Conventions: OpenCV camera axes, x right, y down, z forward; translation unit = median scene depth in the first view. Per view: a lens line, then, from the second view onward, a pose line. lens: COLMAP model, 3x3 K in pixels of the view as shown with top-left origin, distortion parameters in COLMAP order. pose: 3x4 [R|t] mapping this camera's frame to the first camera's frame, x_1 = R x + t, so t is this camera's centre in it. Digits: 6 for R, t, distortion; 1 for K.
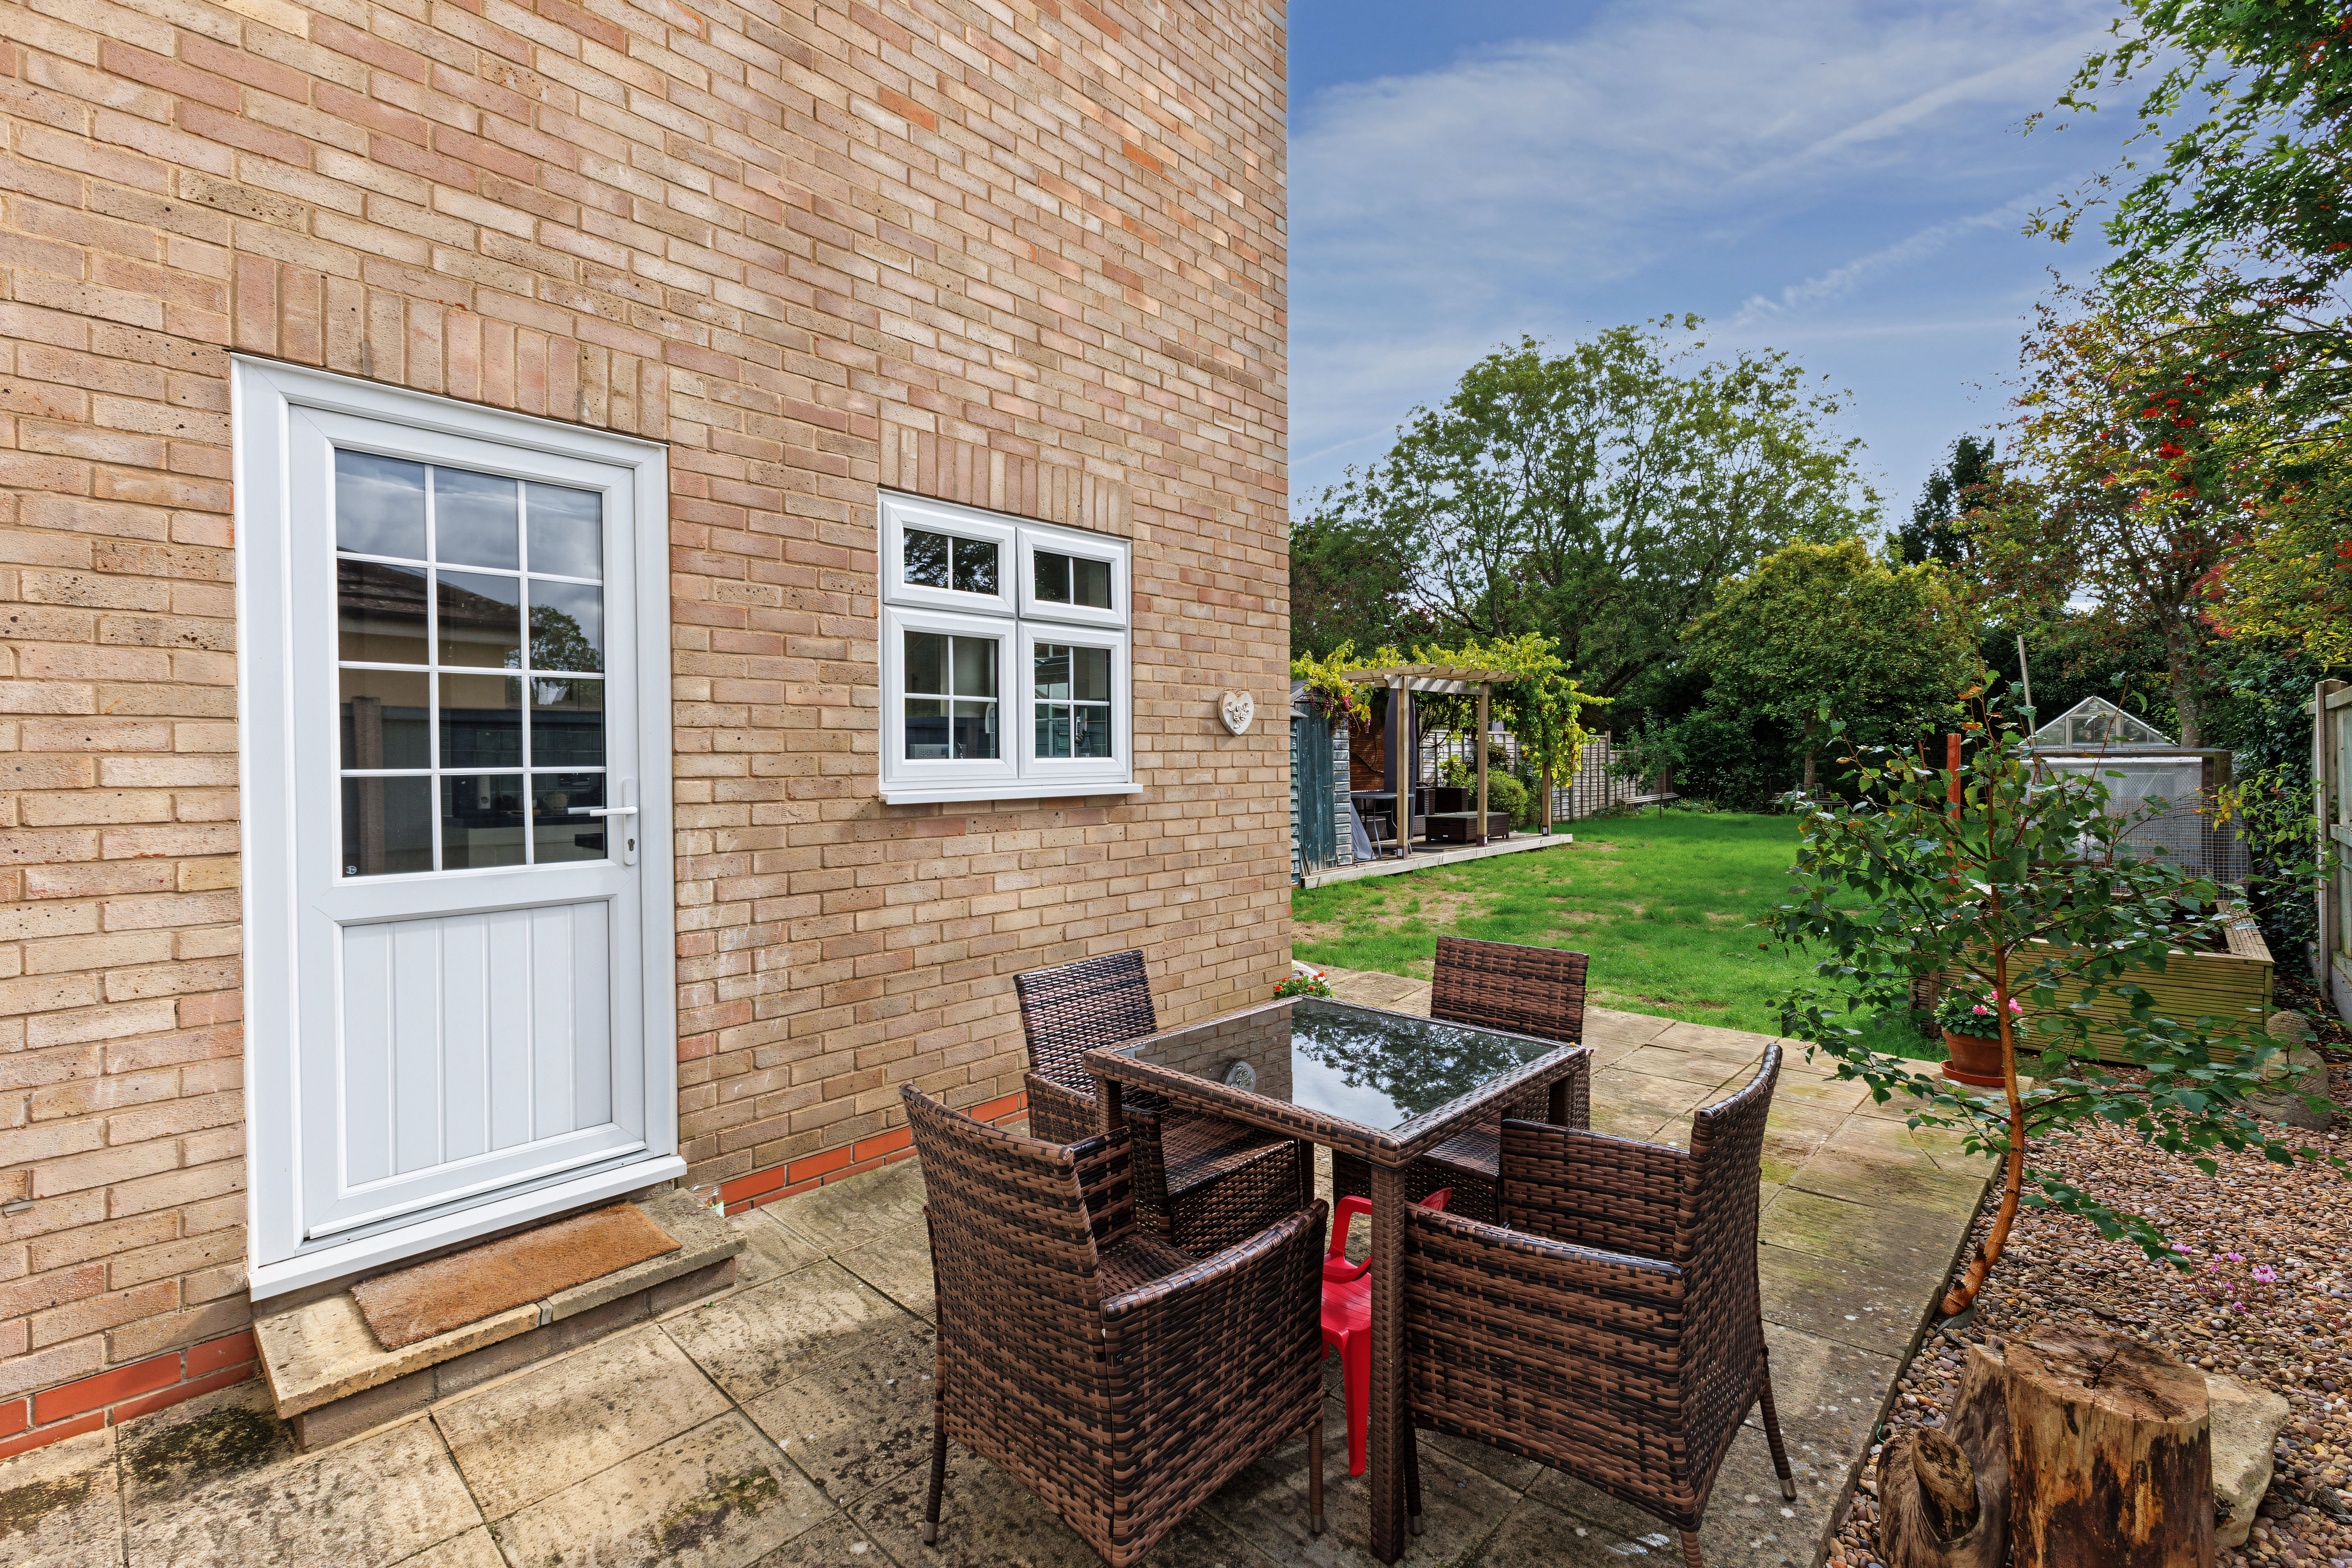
lens RADIAL K [[1023.6, 0, 1176.0], [0, 1023.6, 784.0], [0, 0, 1]] dist [0.011725, -0.000251]
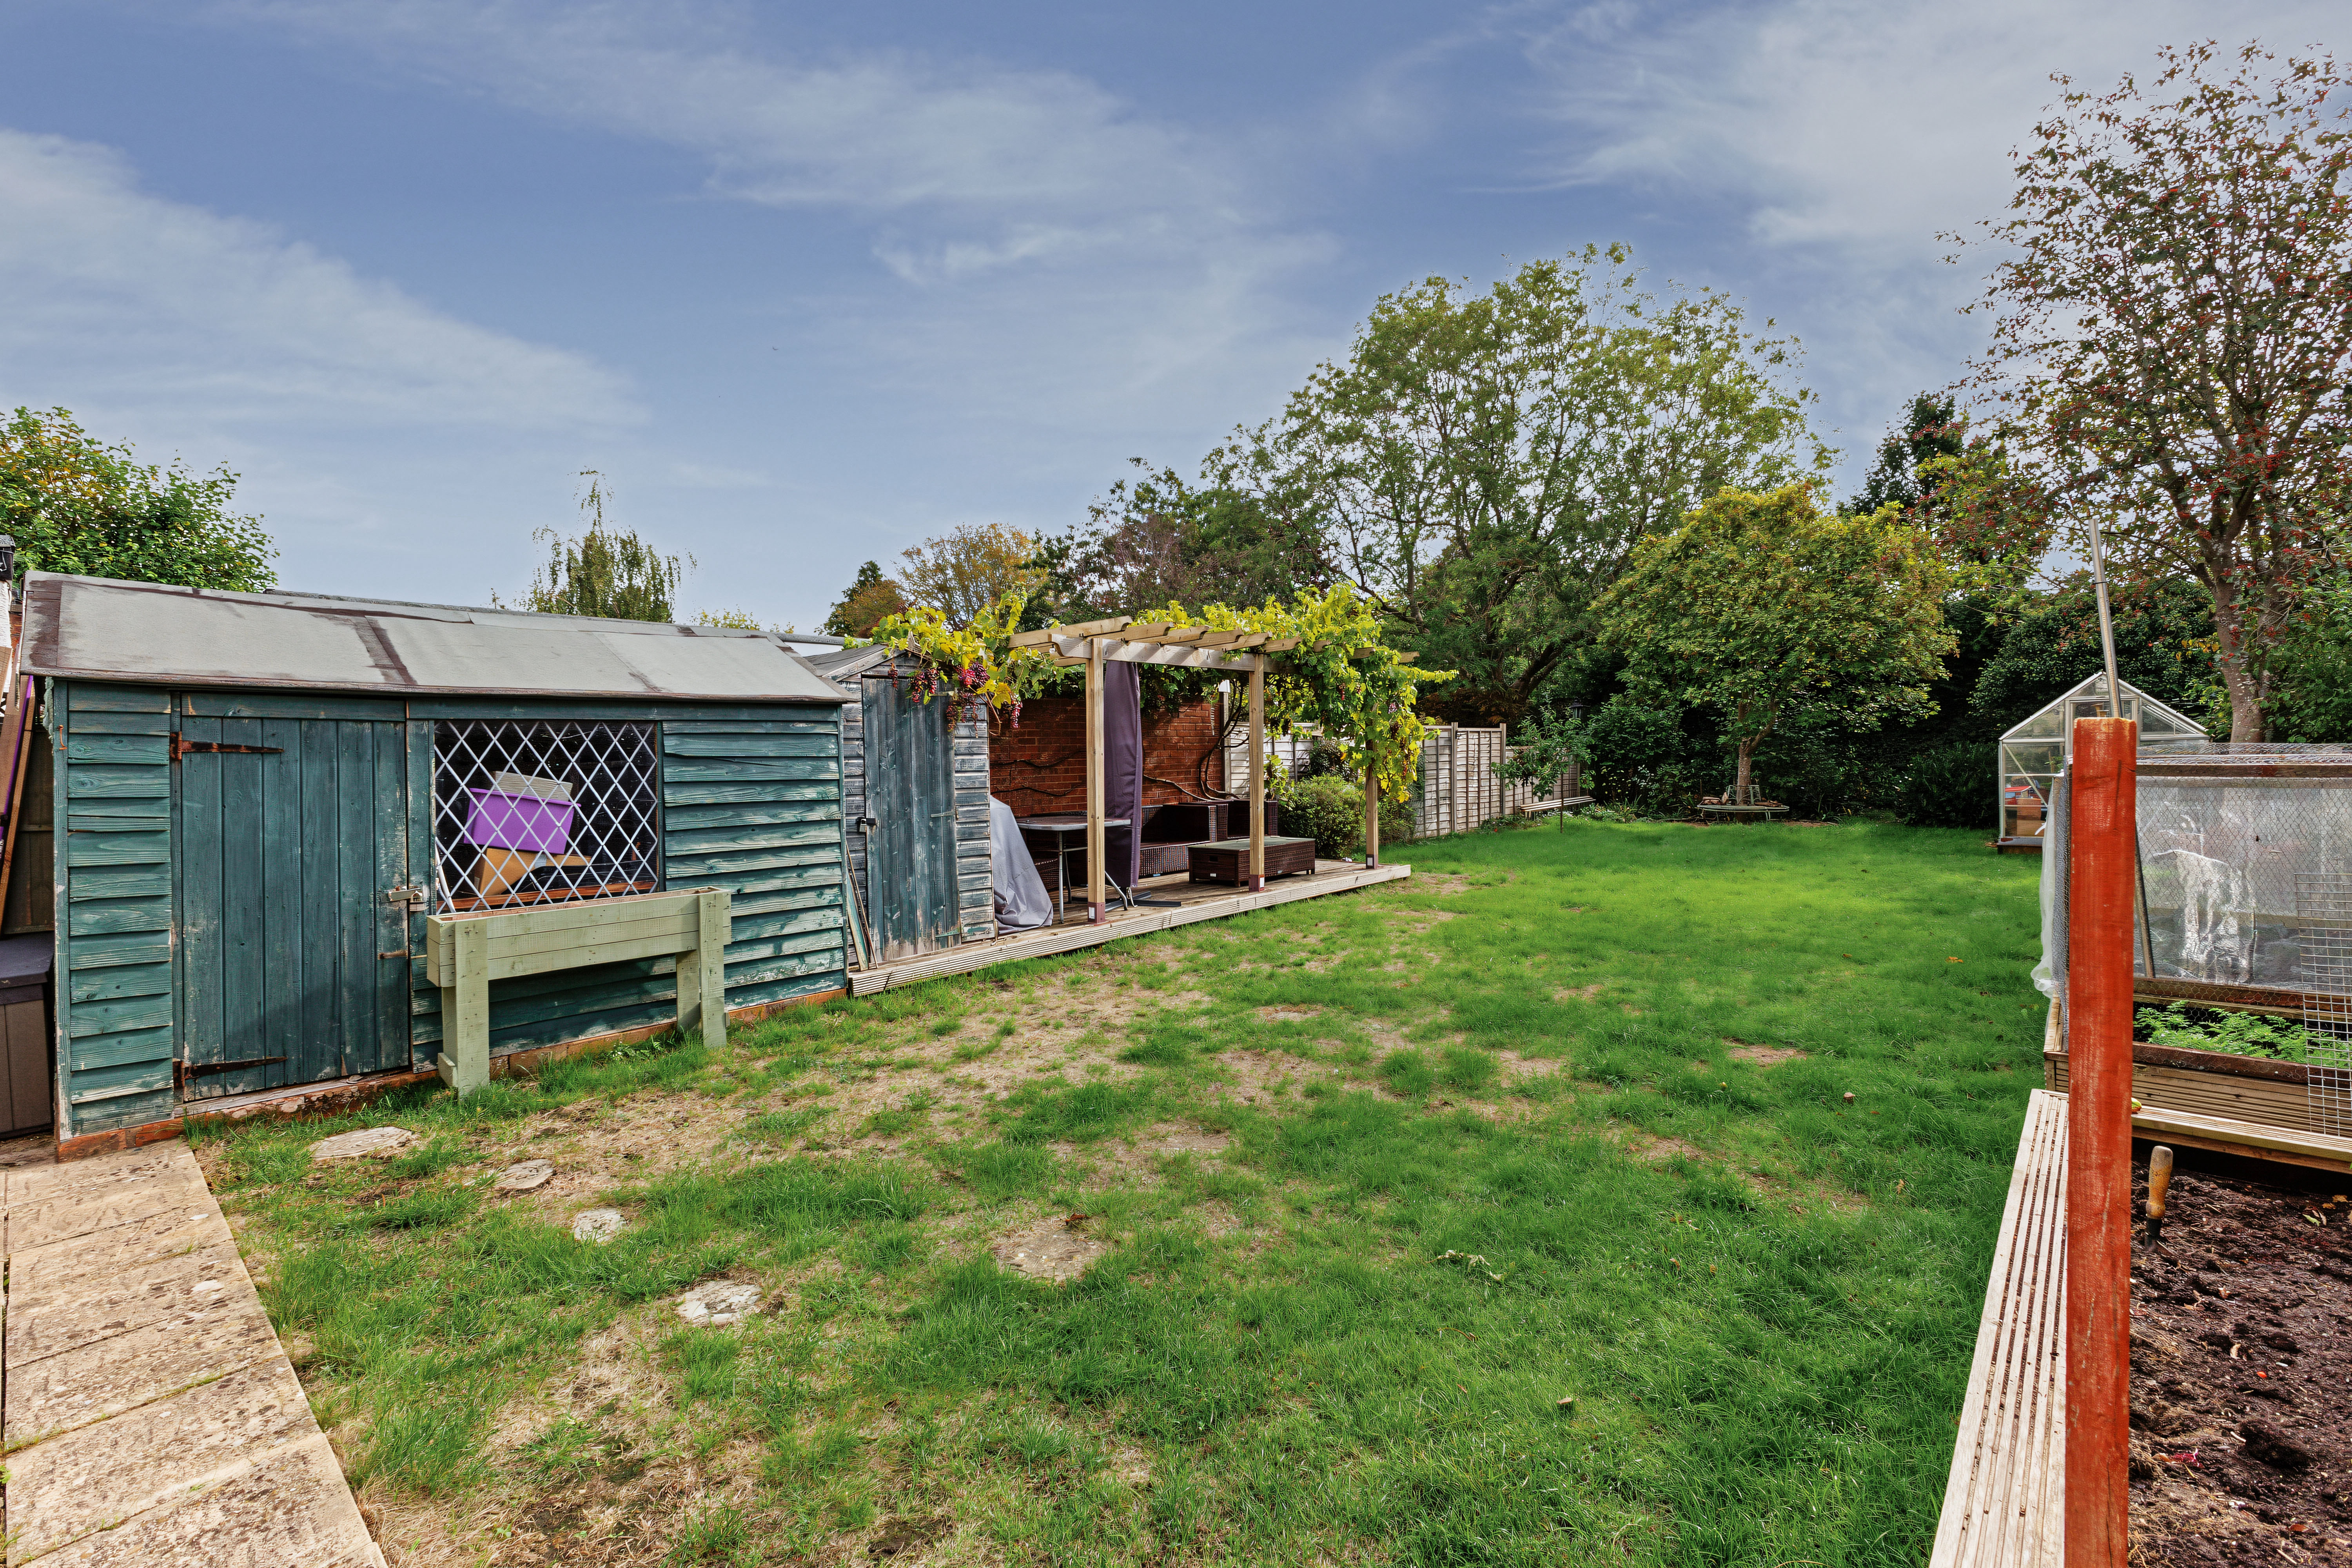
lens RADIAL K [[1013.6, 0, 1173.2], [0, 1013.6, 792.7], [0, 0, 1]] dist [0.002097, 0.000352]
pose [[0.999703, -0.007959, 0.023038, 0.148411], [0.007630, 0.999869, 0.014301, -0.010035], [-0.023149, -0.014121, 0.999632, 0.210419]]
